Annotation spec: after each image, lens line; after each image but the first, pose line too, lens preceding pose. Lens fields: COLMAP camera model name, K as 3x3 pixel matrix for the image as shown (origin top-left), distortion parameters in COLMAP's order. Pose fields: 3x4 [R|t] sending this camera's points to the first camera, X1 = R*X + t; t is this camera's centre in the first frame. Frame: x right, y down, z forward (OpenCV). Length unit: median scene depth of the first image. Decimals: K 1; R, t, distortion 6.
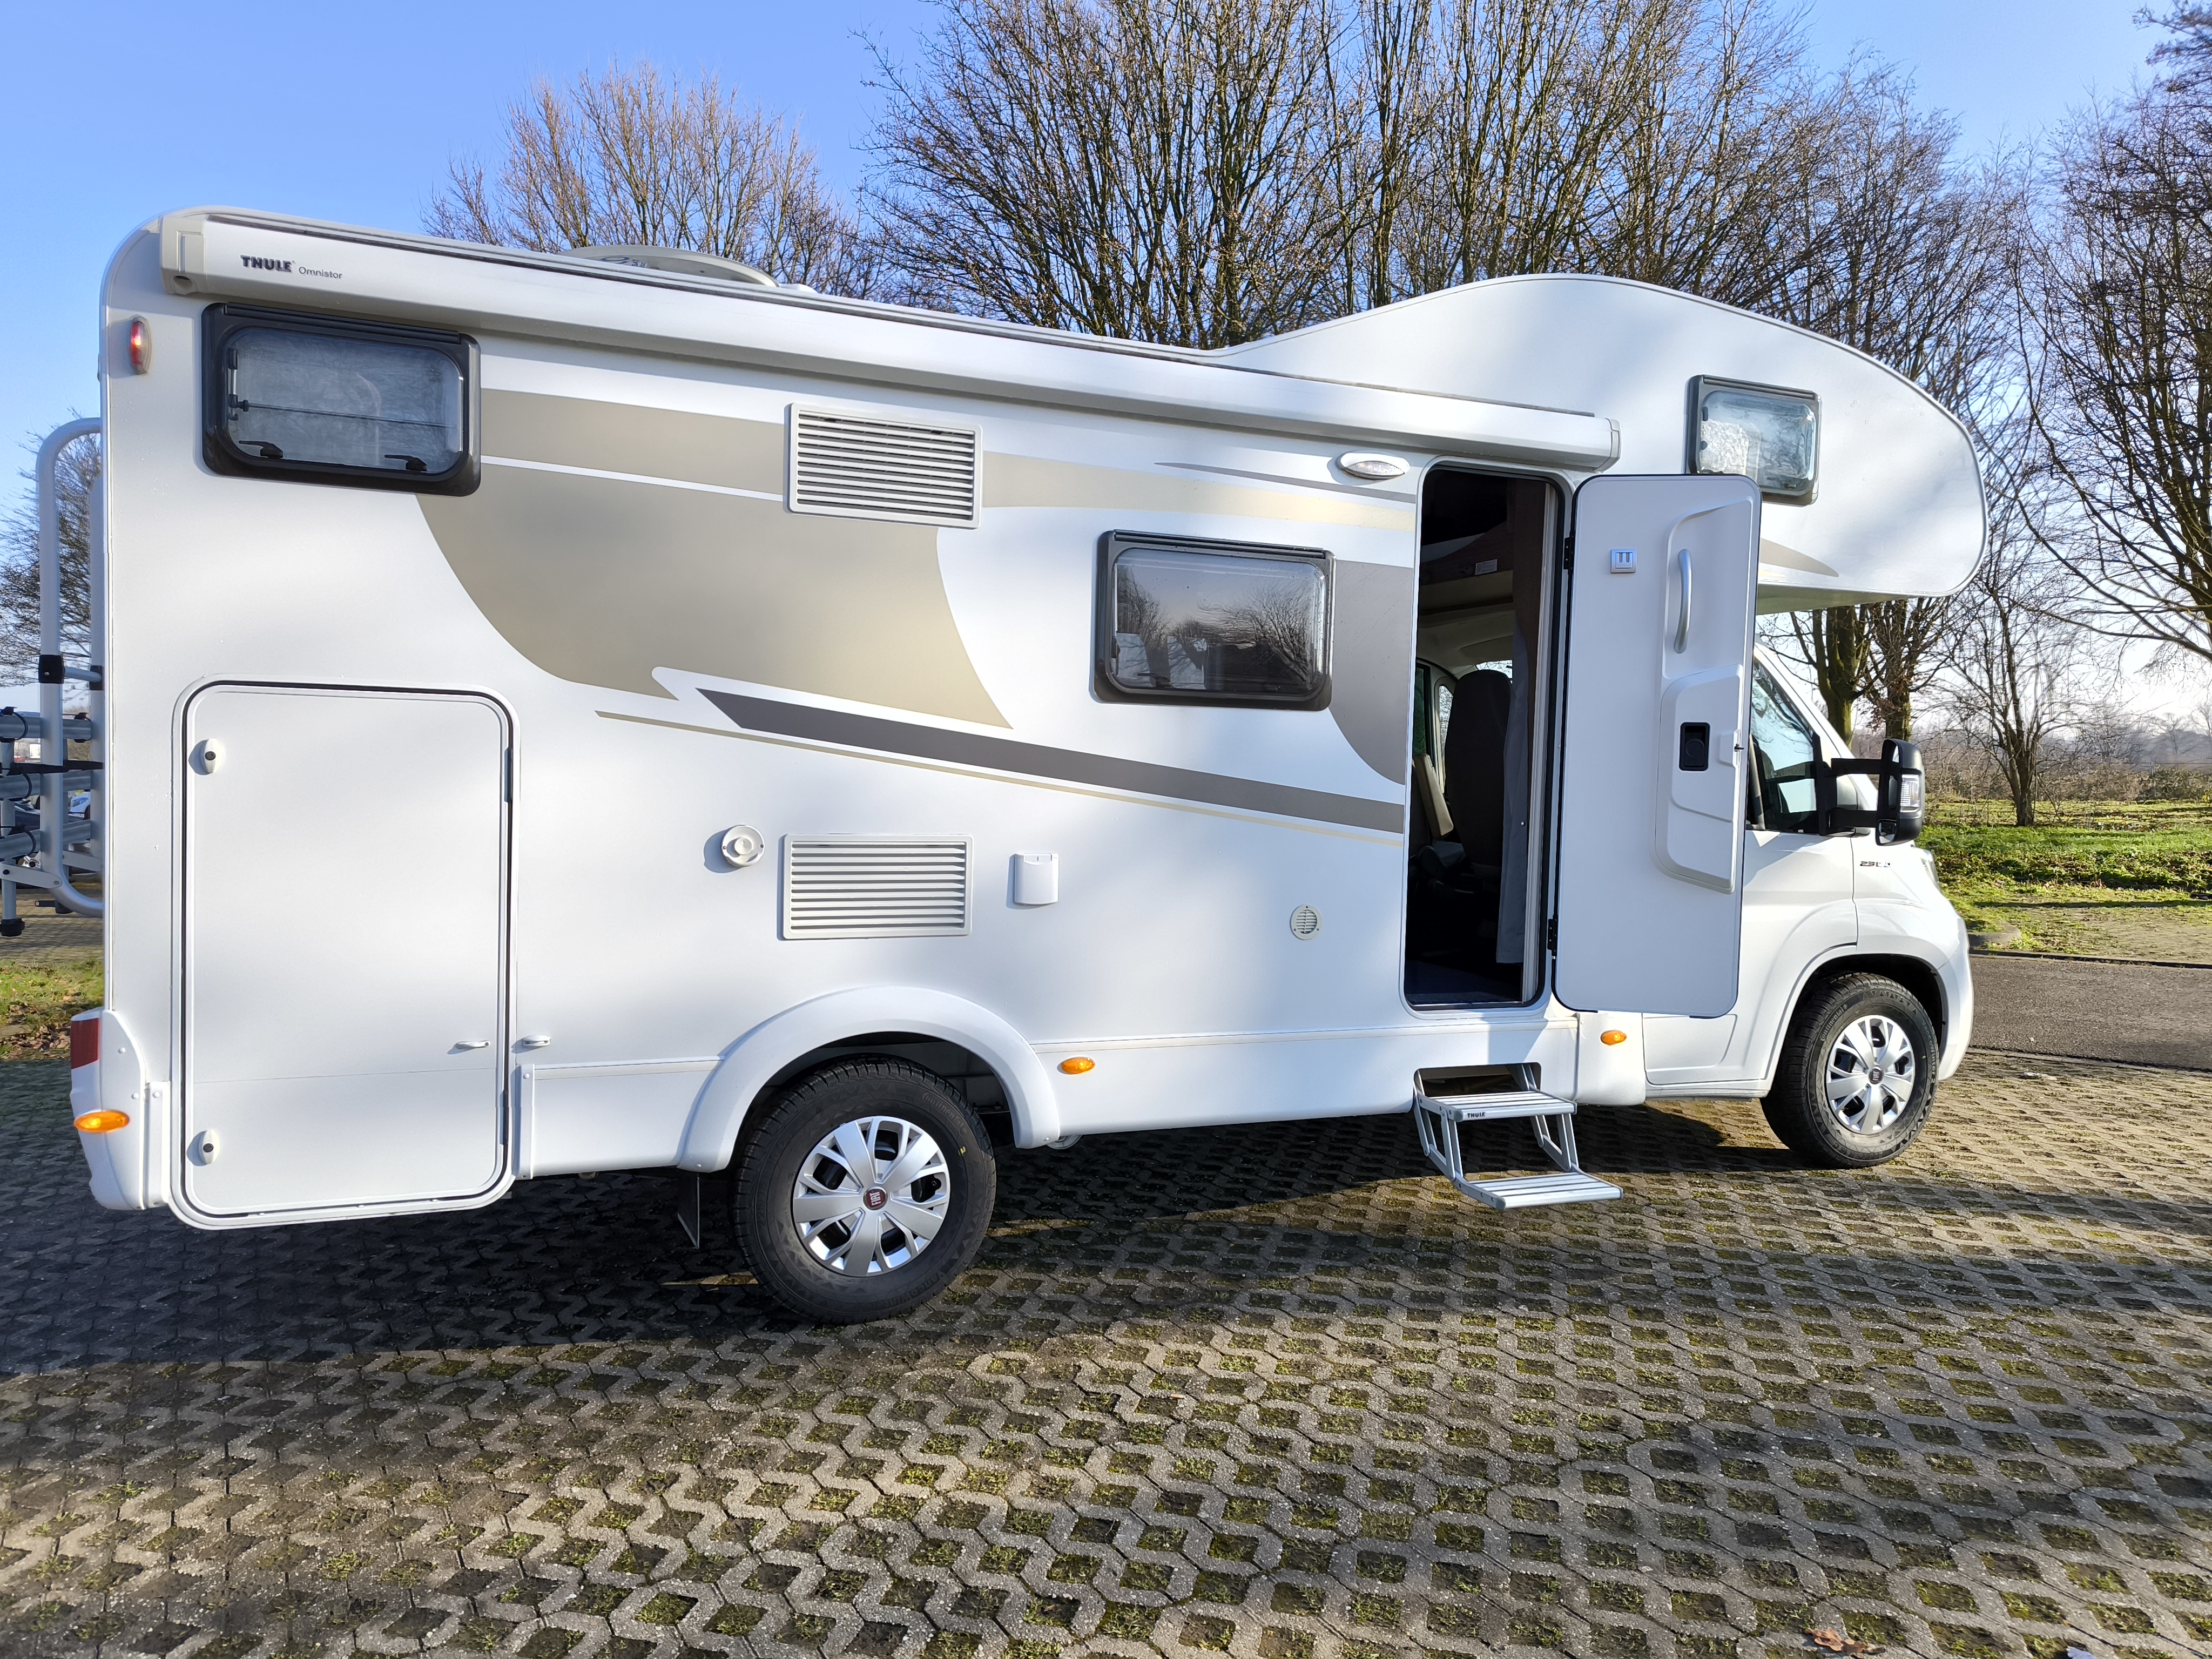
lens RADIAL K [[1516.8, 0, 1109.0], [0, 1516.8, 837.4], [0, 0, 1]] dist [0.066225, -0.061964]
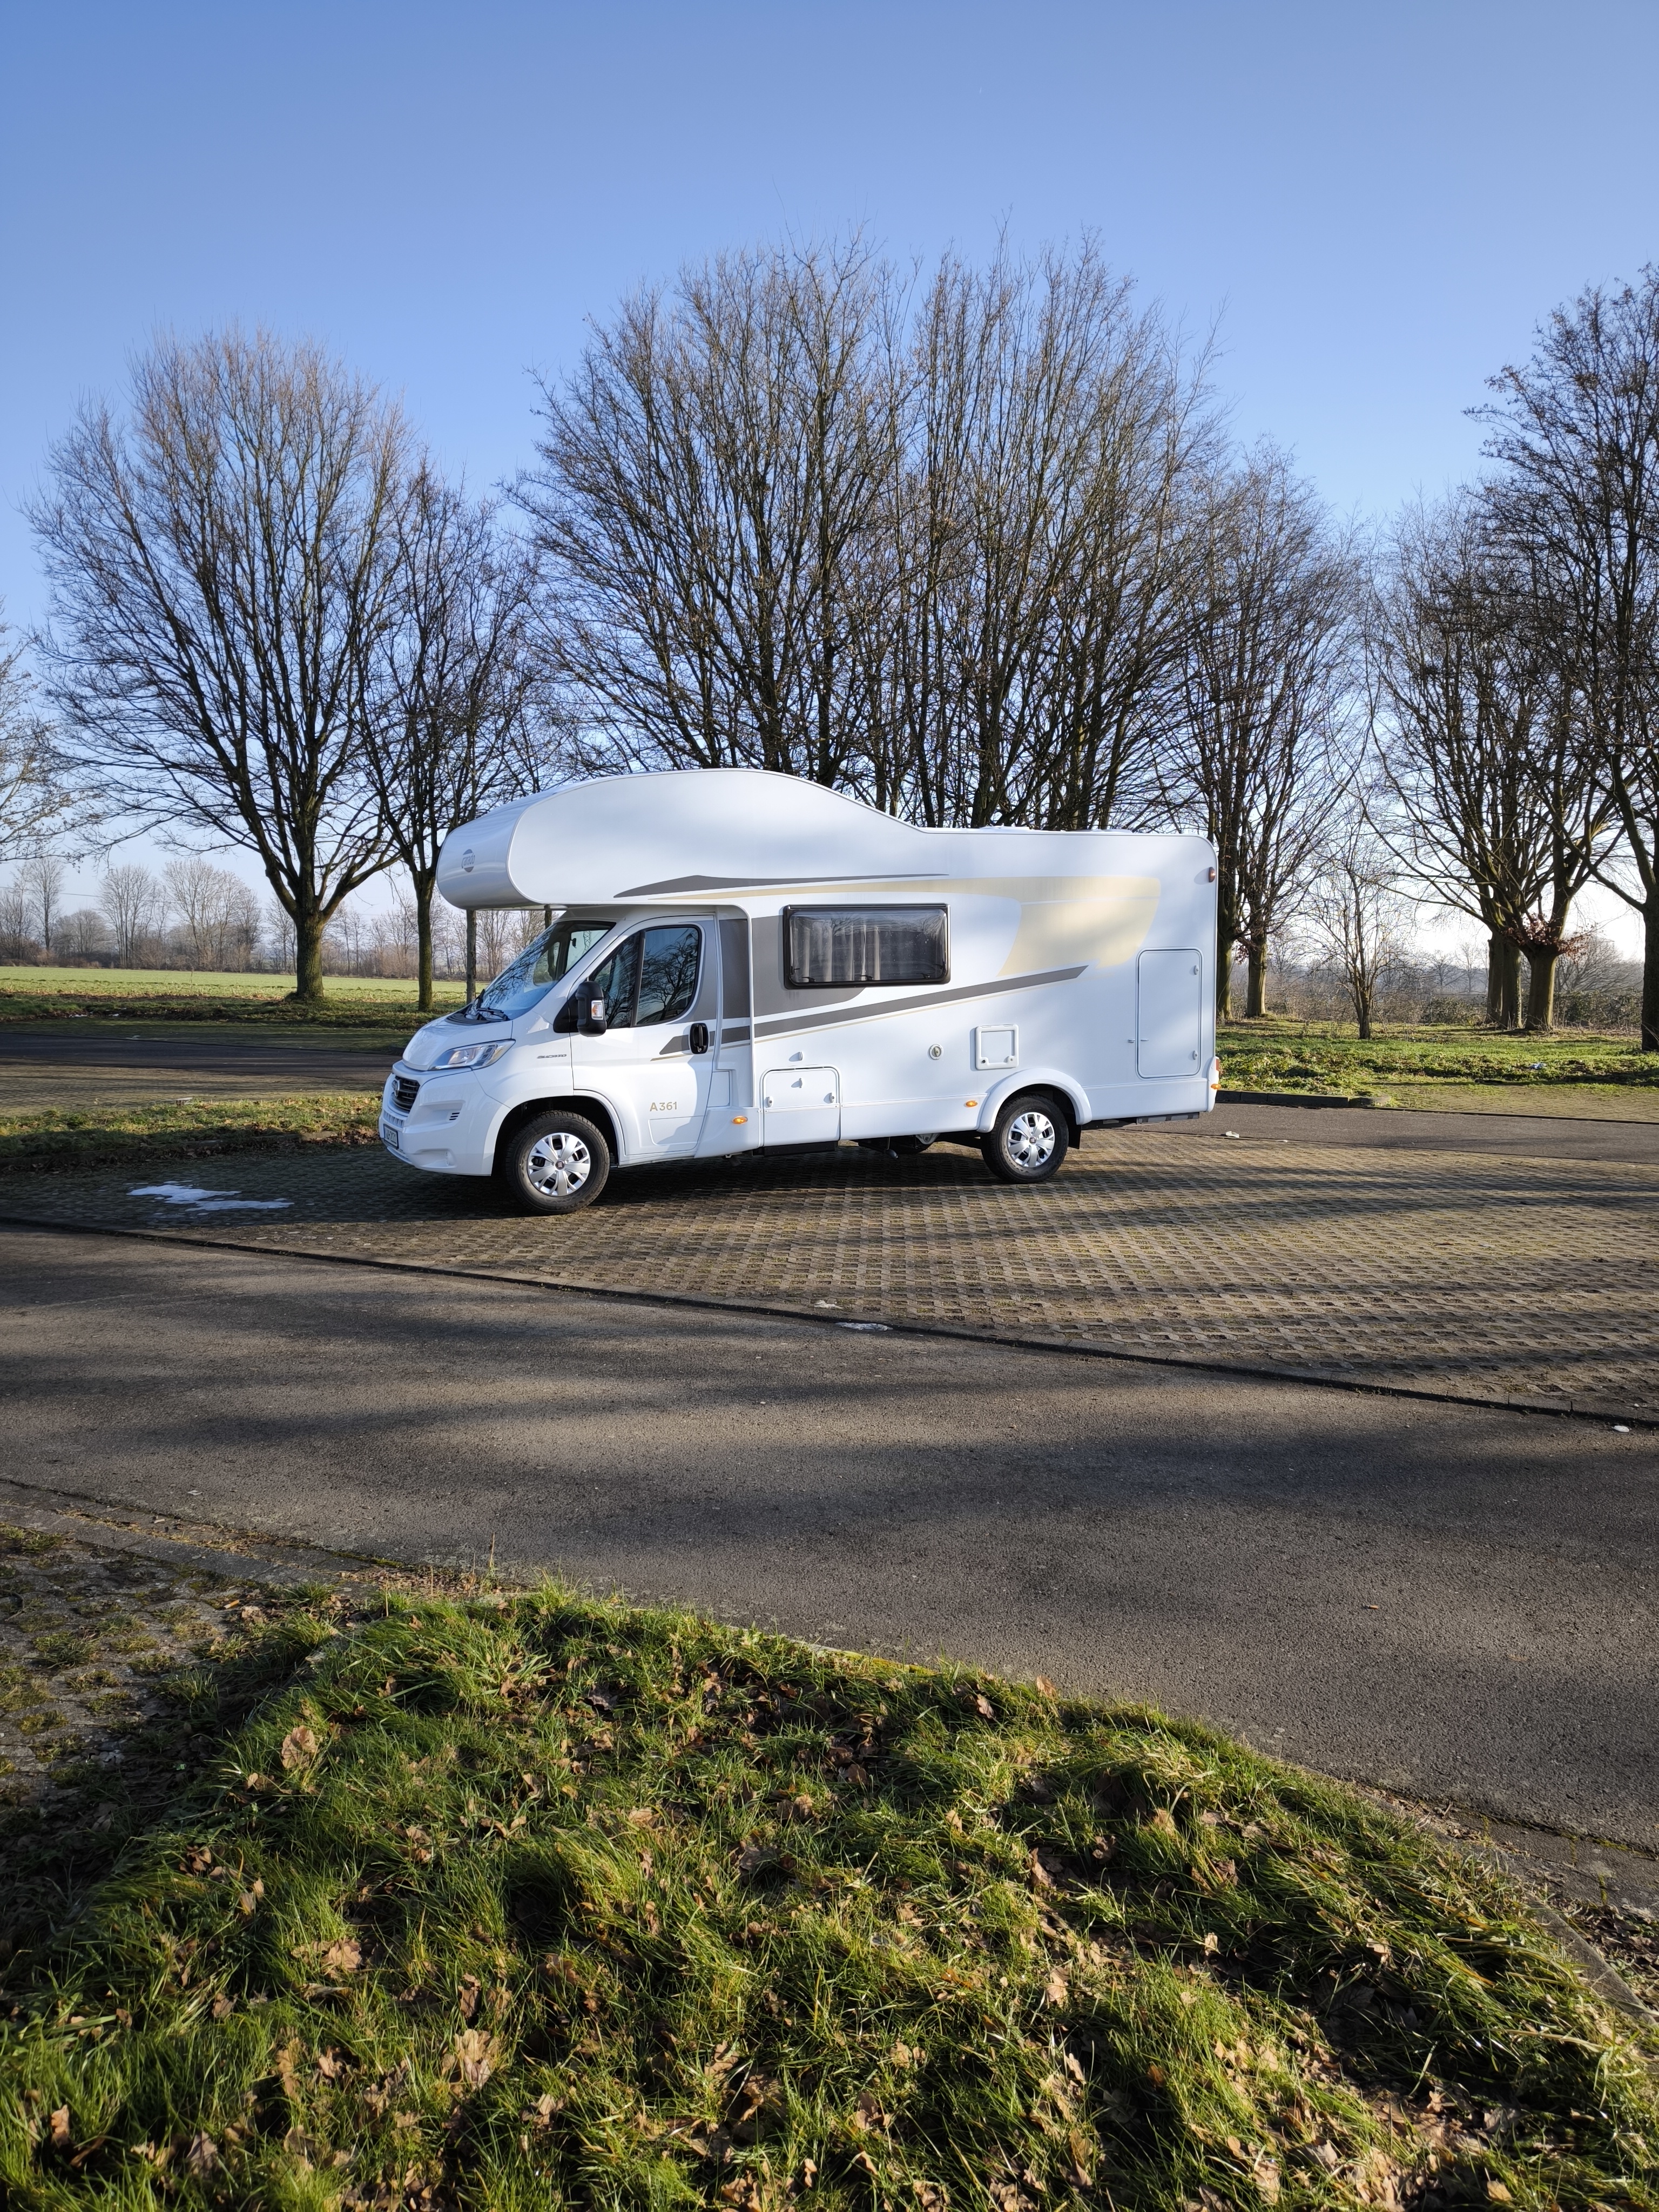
lens RADIAL K [[1516.8, 0, 820.2], [0, 1516.8, 1095.2], [0, 0, 1]] dist [0.066225, -0.061964]
pose [[0.975962, 0.010384, 0.217693, -1.112449], [-0.017415, 0.999386, 0.030406, 0.052386], [-0.217244, -0.033466, 0.975544, -1.463941]]
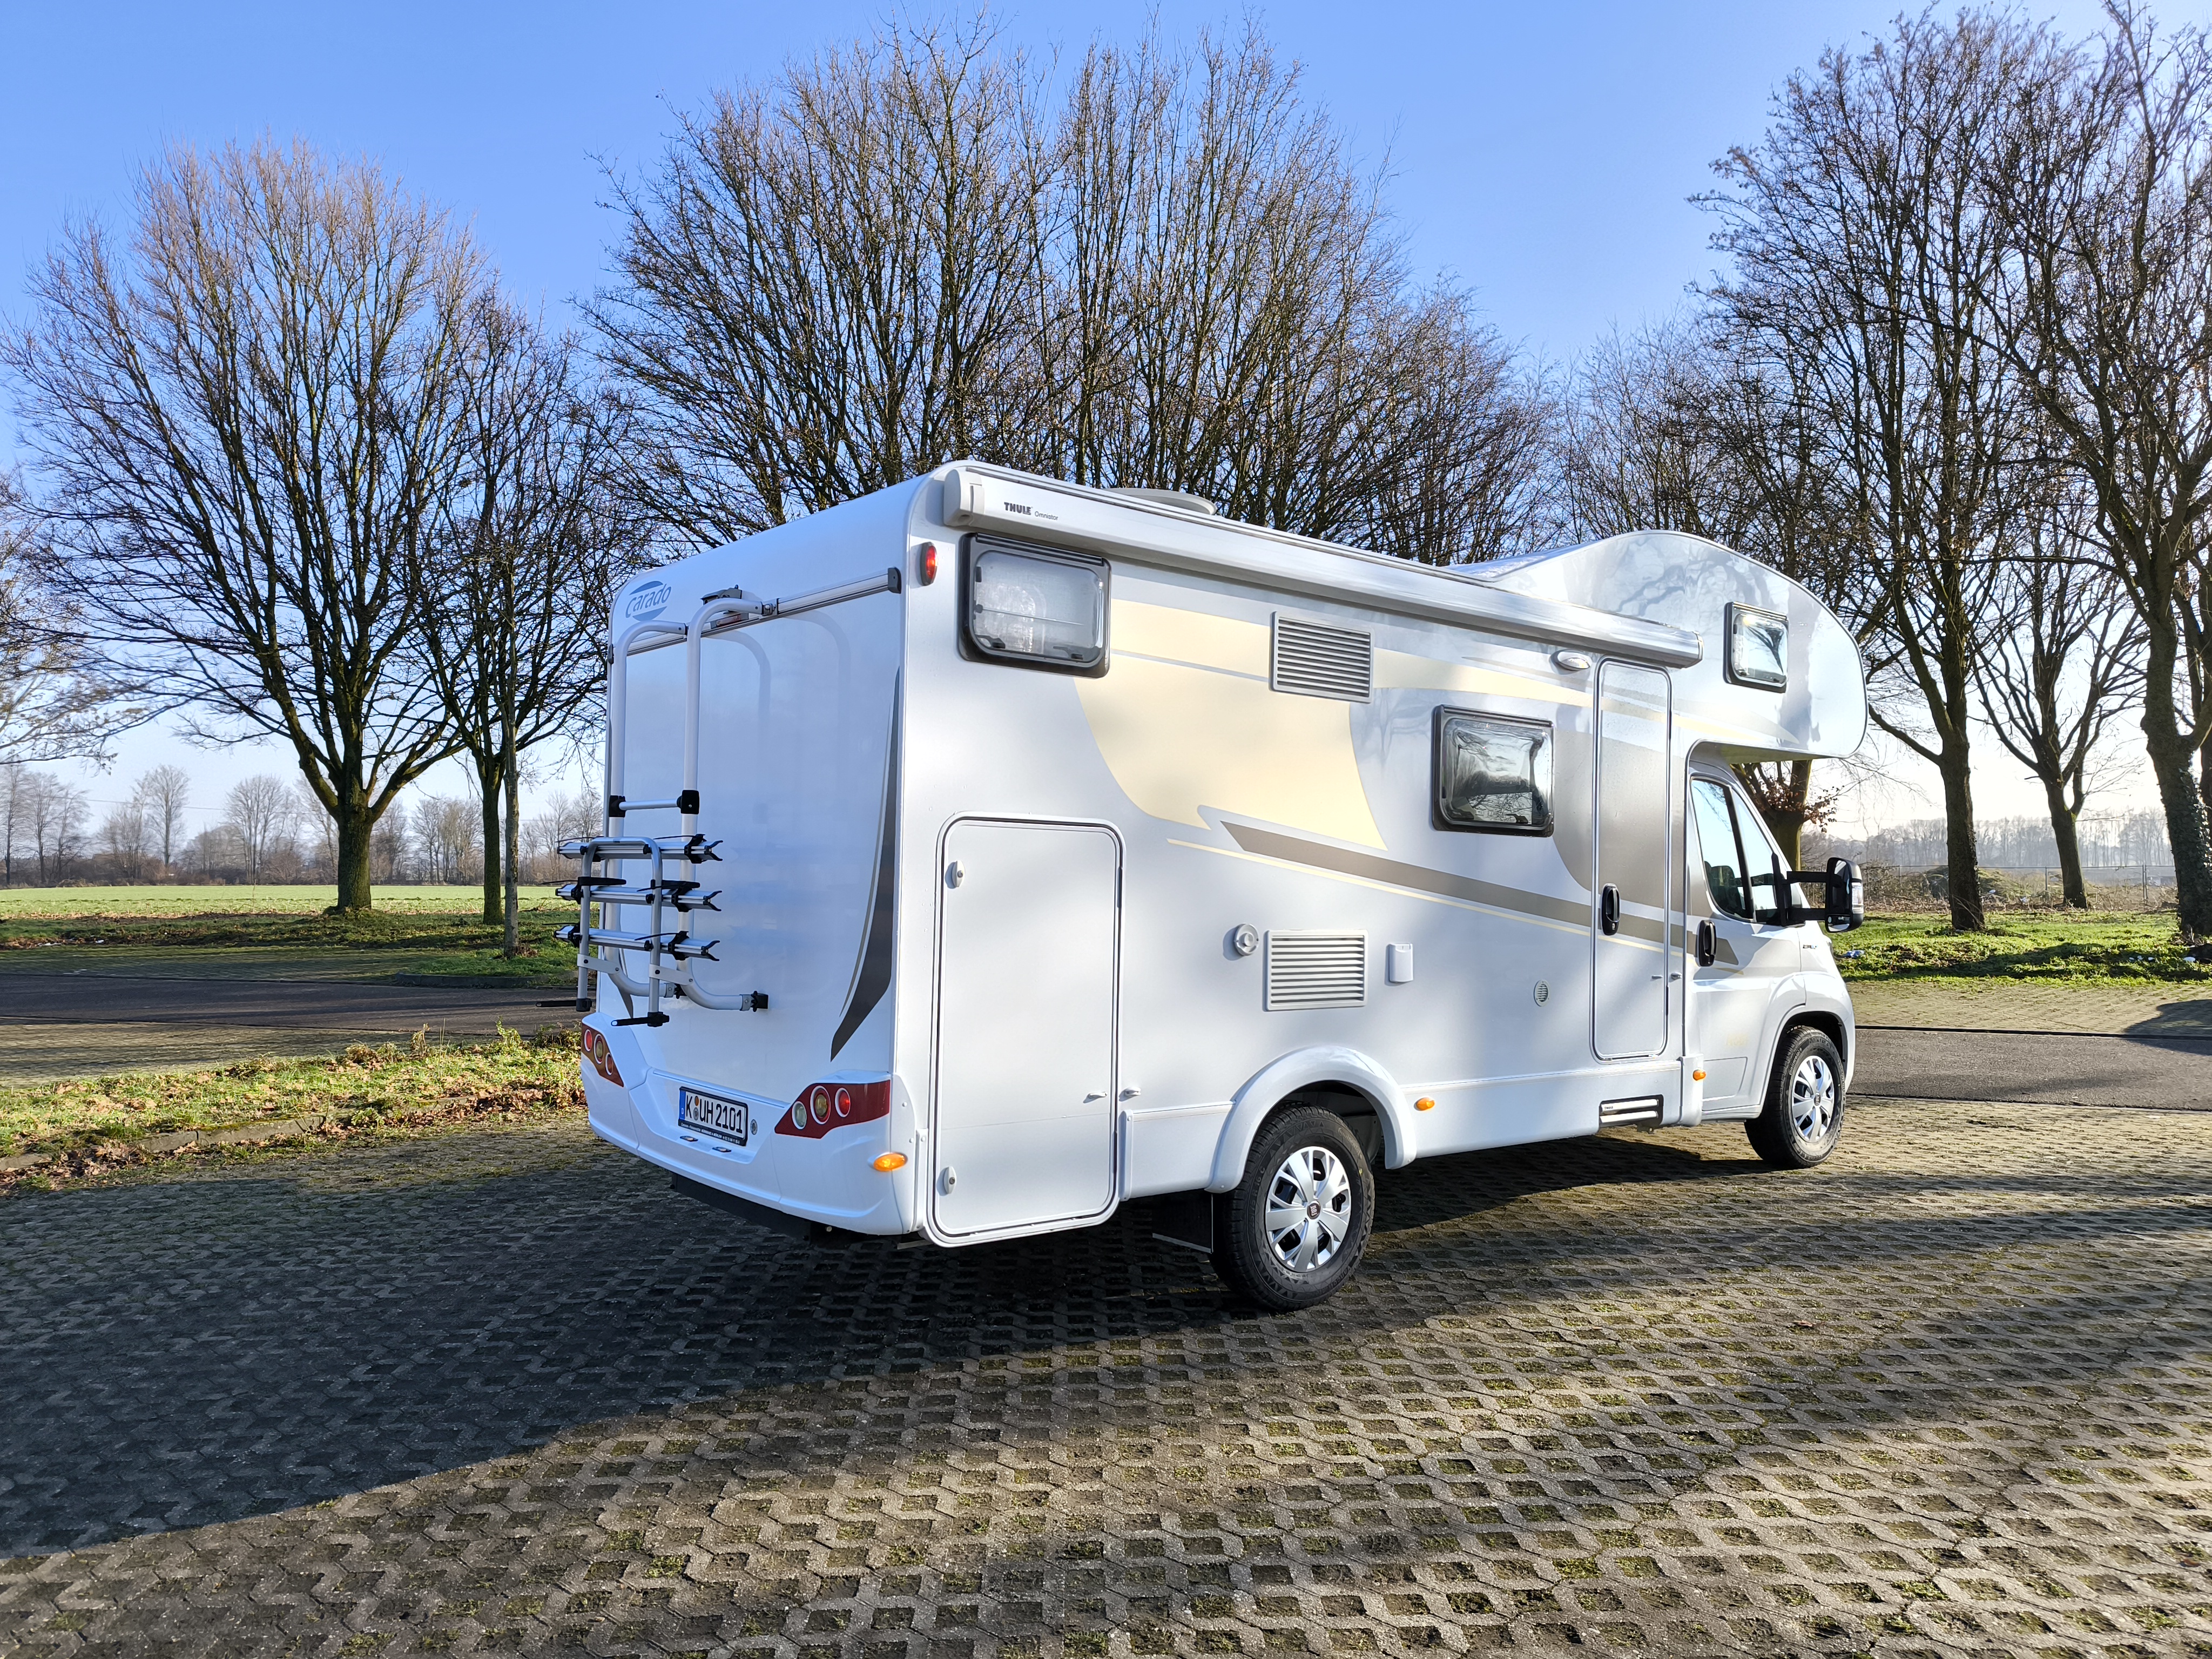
lens RADIAL K [[1516.8, 0, 1109.0], [0, 1516.8, 837.4], [0, 0, 1]] dist [0.066225, -0.061964]
pose [[0.958500, 0.005515, 0.285038, -0.701604], [0.014572, 0.997558, -0.068301, 0.004777], [-0.284719, 0.069620, 0.956080, -0.223157]]
